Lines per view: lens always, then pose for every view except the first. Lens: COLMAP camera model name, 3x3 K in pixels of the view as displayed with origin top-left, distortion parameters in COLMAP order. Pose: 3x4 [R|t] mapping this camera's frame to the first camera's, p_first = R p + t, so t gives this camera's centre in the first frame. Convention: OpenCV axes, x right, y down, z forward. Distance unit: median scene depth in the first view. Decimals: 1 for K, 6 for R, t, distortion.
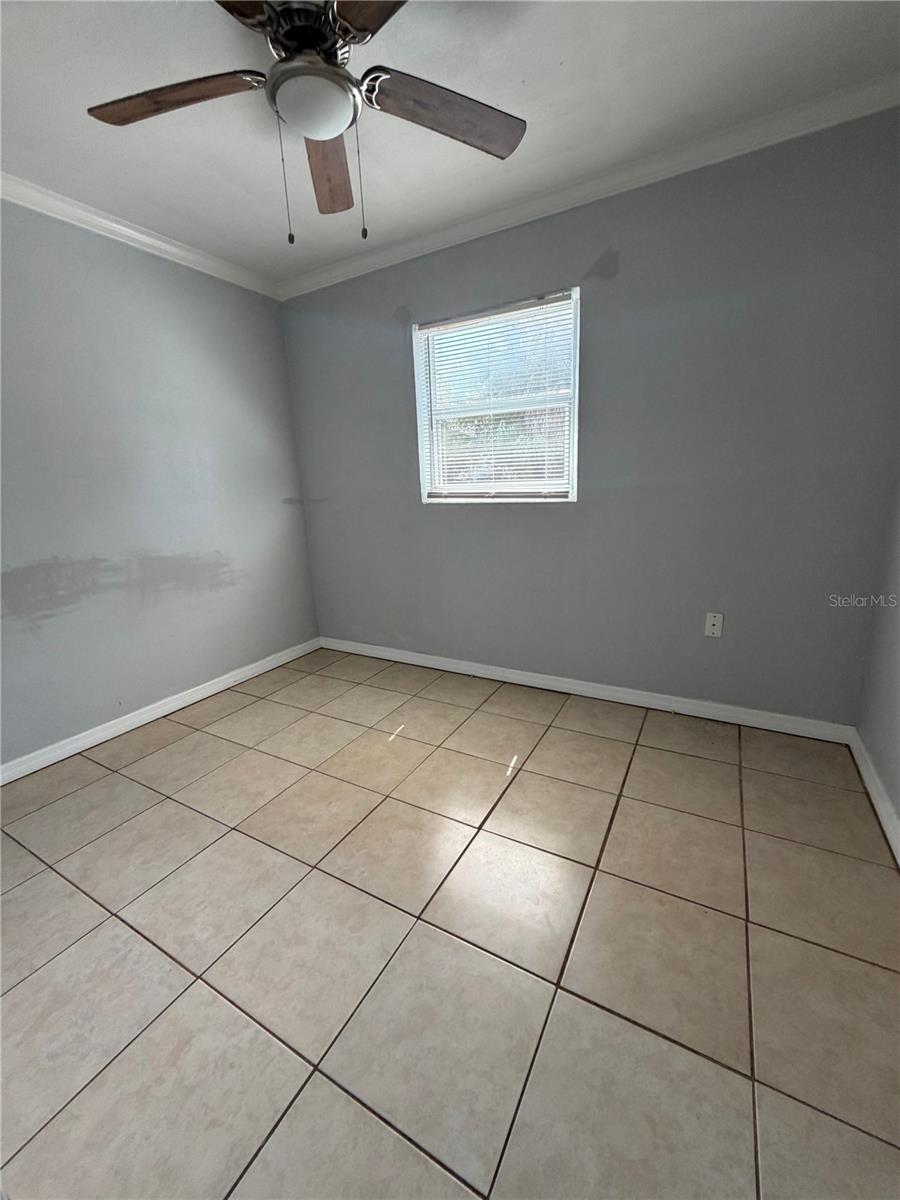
lens RADIAL K [[475.5, 0, 454.3], [0, 475.5, 595.0], [0, 0, 1]] dist [0.002326, 0.000409]
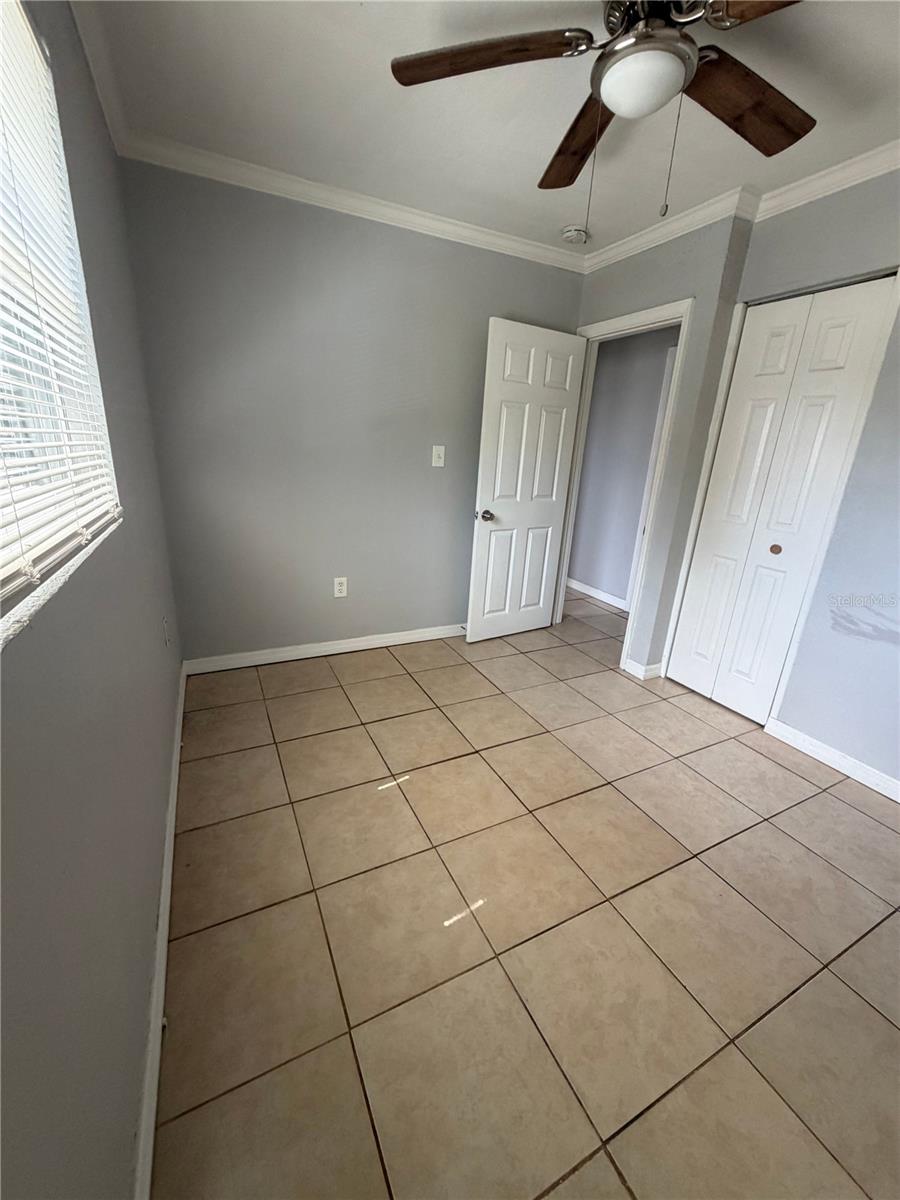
lens RADIAL K [[475.5, 0, 454.3], [0, 475.5, 595.0], [0, 0, 1]] dist [0.002326, 0.000409]
pose [[-0.825812, -0.173556, 0.536575, -0.422540], [0.118198, 0.877066, 0.465600, -0.392354], [-0.551419, 0.447921, -0.703778, 1.466428]]
